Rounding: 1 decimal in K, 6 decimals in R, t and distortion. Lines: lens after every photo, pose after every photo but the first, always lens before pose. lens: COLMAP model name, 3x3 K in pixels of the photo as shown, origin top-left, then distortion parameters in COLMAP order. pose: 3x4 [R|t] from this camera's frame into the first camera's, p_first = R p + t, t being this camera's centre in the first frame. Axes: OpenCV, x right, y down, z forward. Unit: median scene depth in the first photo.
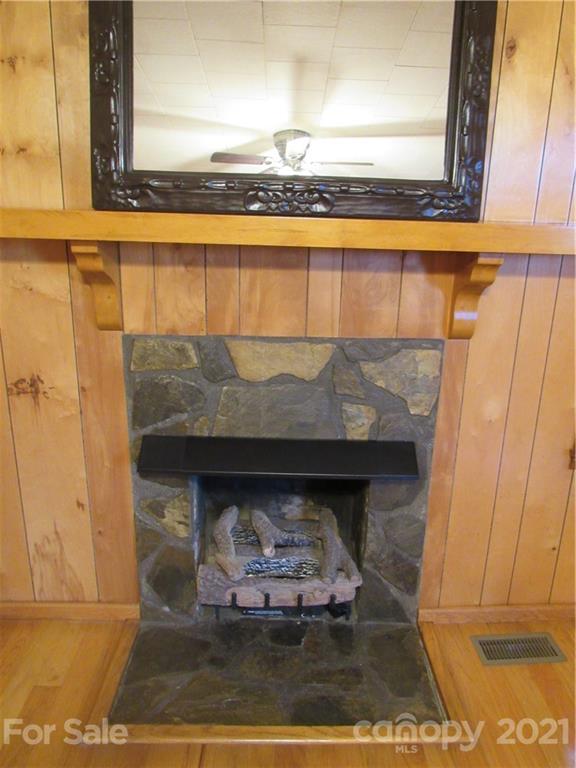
lens RADIAL K [[567.9, 0, 300.8], [0, 567.9, 382.1], [0, 0, 1]] dist [-0.029568, 0.012426]
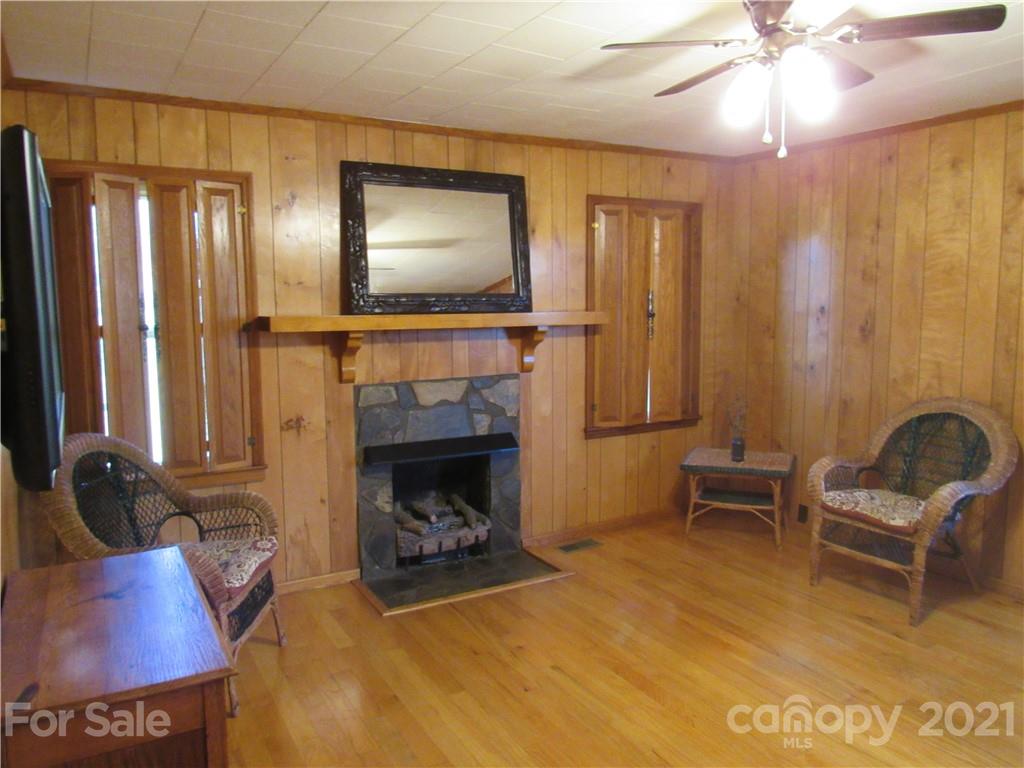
lens RADIAL K [[757.2, 0, 516.5], [0, 757.2, 377.9], [0, 0, 1]] dist [-0.029568, 0.012426]
pose [[0.877831, -0.084279, 0.471497, -0.924441], [0.167100, 0.976435, -0.136571, 0.276131], [-0.448877, 0.198674, 0.871228, -1.154686]]
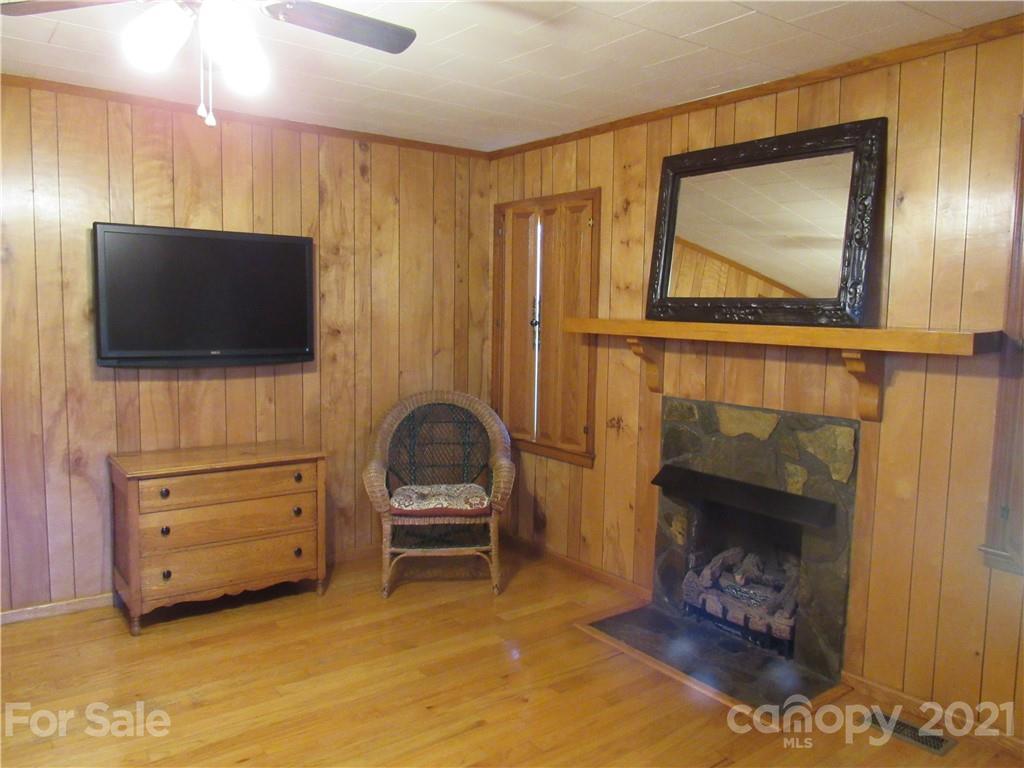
lens RADIAL K [[757.2, 0, 517.2], [0, 757.2, 385.8], [0, 0, 1]] dist [-0.029568, 0.012426]
pose [[0.592548, 0.064736, -0.802930, 1.107379], [-0.236563, 0.966799, -0.096631, 0.183965], [0.770016, 0.247202, 0.588189, -0.543882]]
